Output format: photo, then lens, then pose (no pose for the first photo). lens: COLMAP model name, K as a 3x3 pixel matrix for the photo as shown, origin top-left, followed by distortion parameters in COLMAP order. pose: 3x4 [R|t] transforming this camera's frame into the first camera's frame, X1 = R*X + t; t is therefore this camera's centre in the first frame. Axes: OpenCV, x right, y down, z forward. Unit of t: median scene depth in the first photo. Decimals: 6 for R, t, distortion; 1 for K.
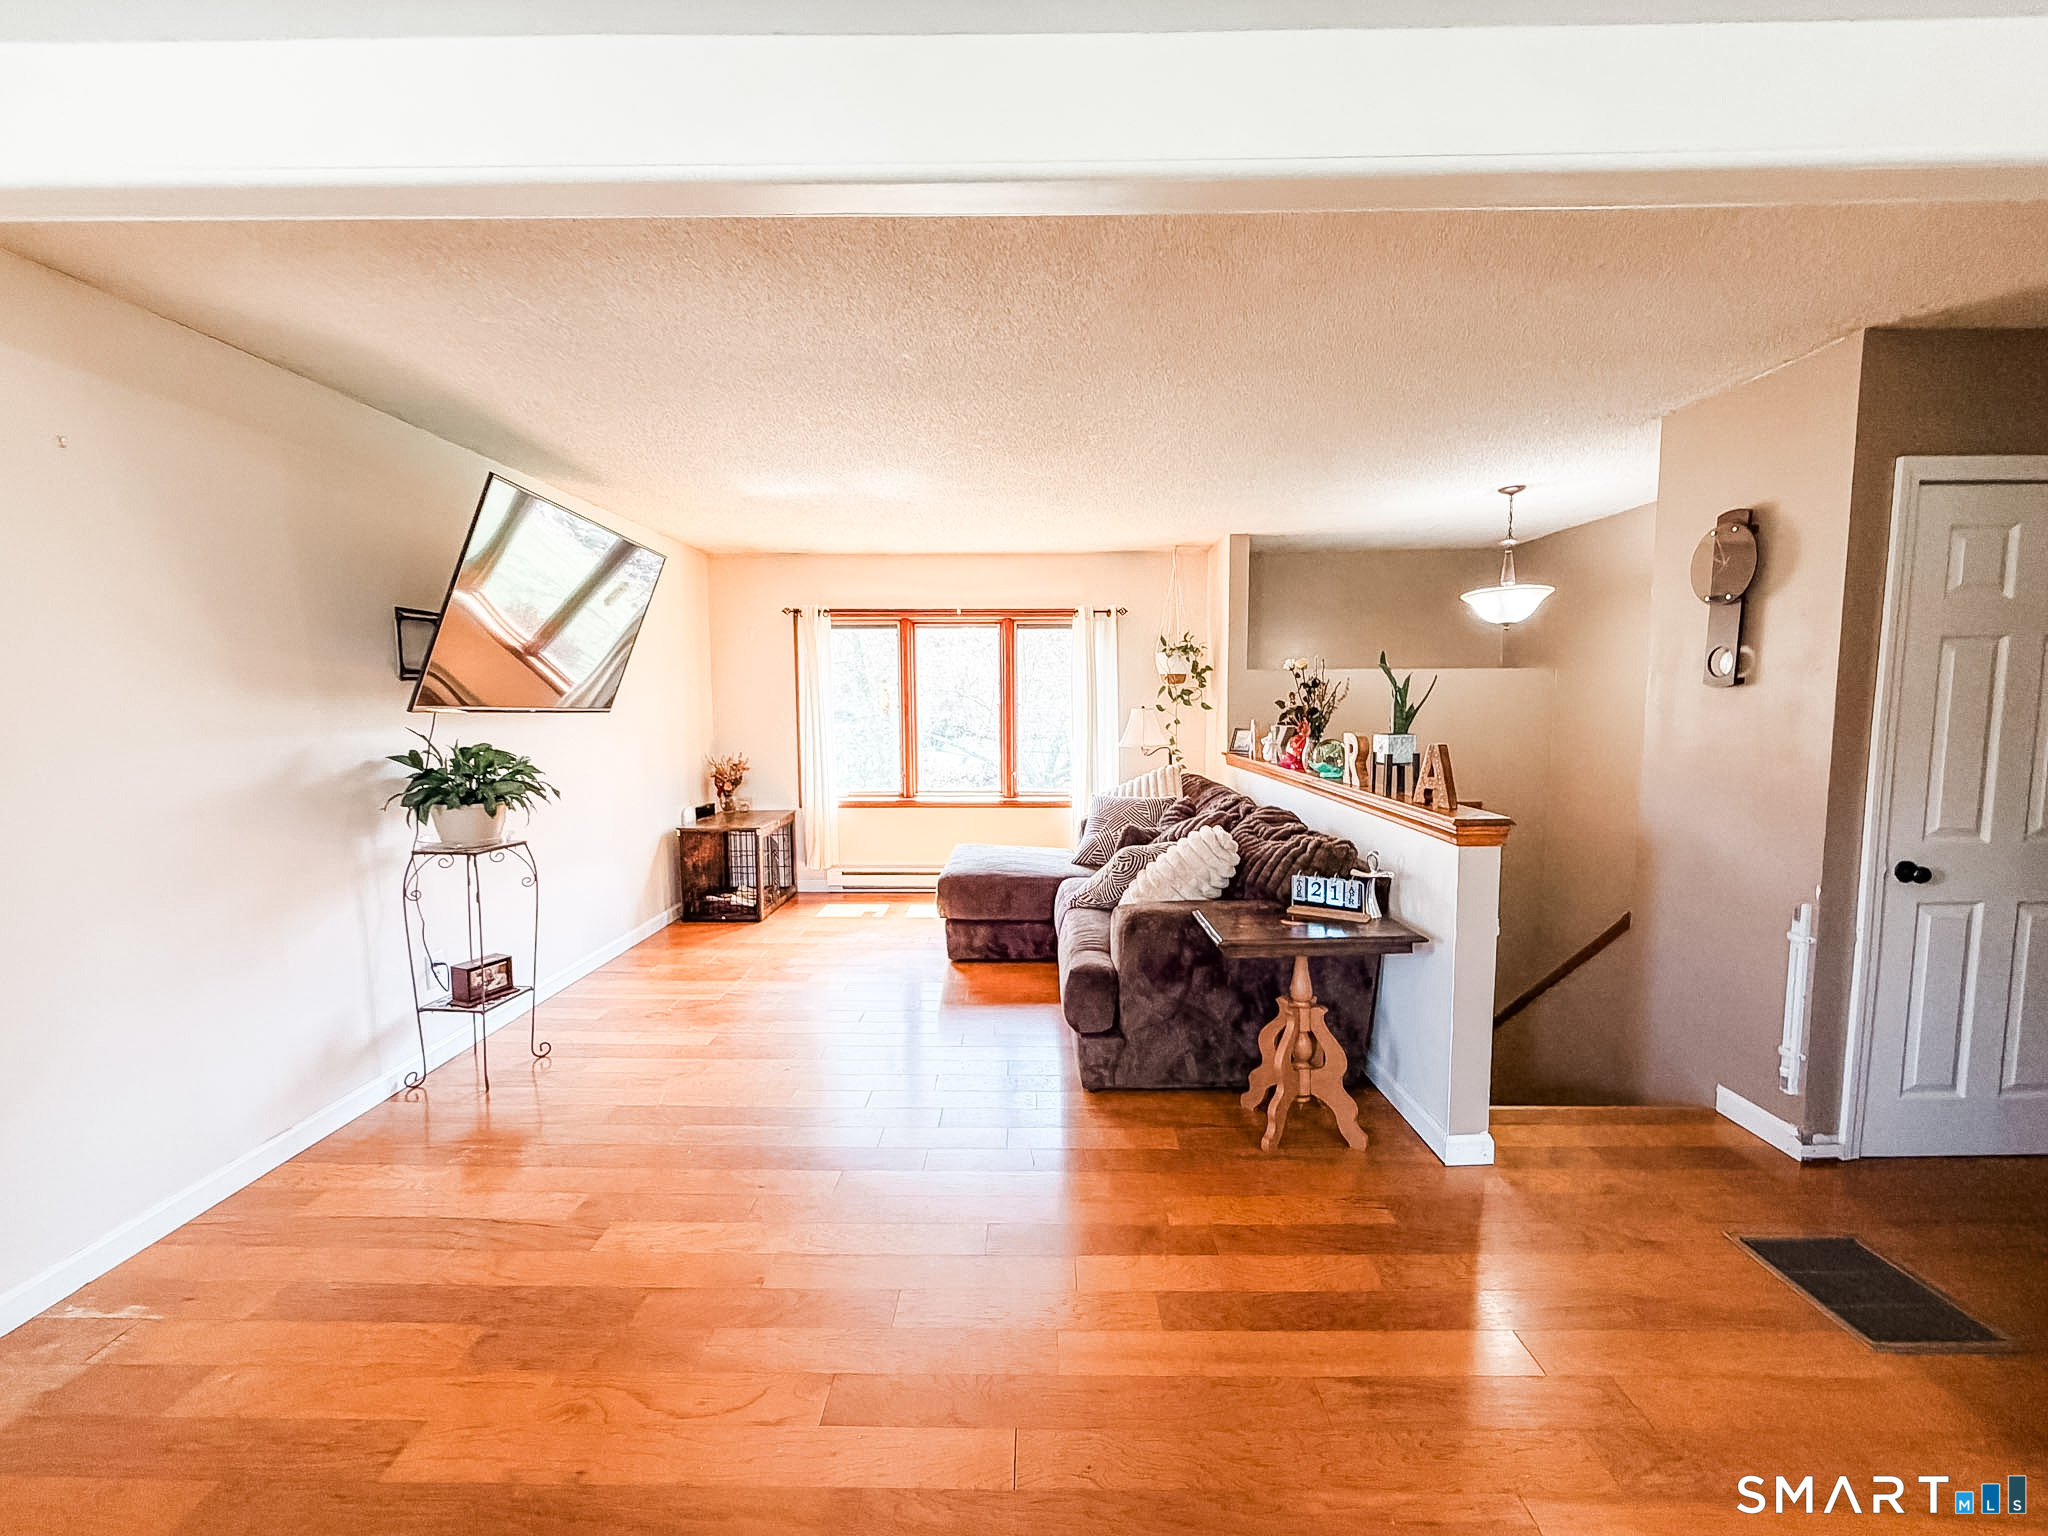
lens RADIAL K [[840.2, 0, 1026.5], [0, 840.2, 769.5], [0, 0, 1]] dist [-0.001332, 0.000558]
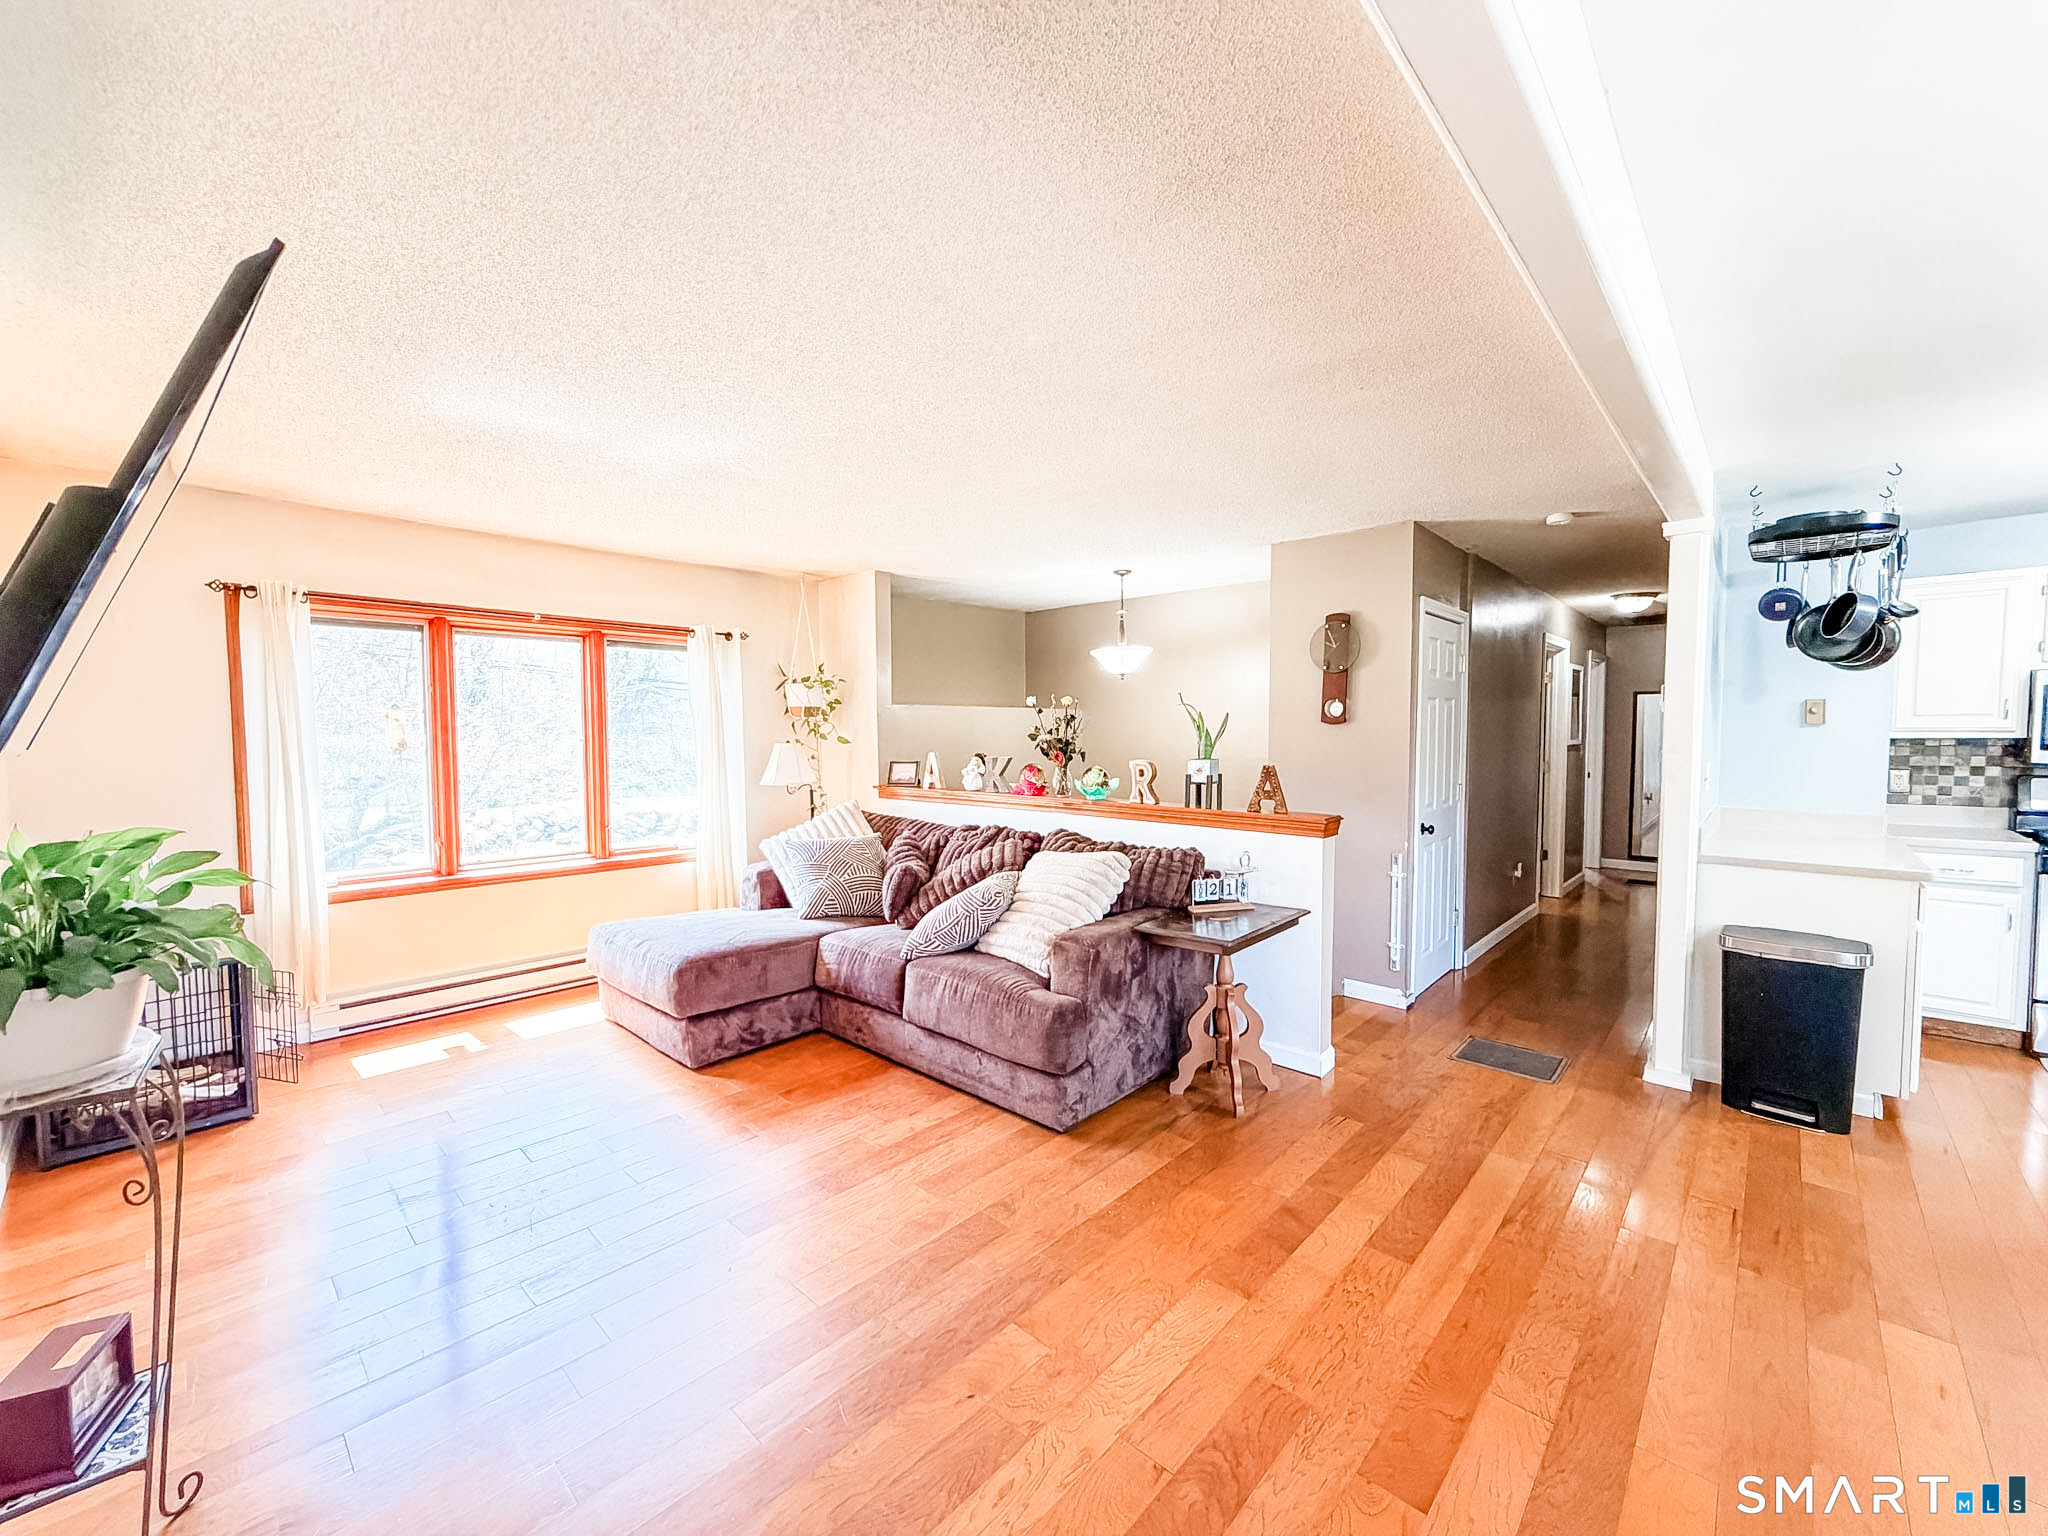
lens RADIAL K [[820.8, 0, 1024.2], [0, 820.8, 768.0], [0, 0, 1]] dist [-0.001987, 0.001357]
pose [[0.668732, -0.031494, 0.742836, -0.619120], [0.064121, 0.997823, -0.015420, -0.026118], [-0.740733, 0.057944, 0.669296, 0.355615]]
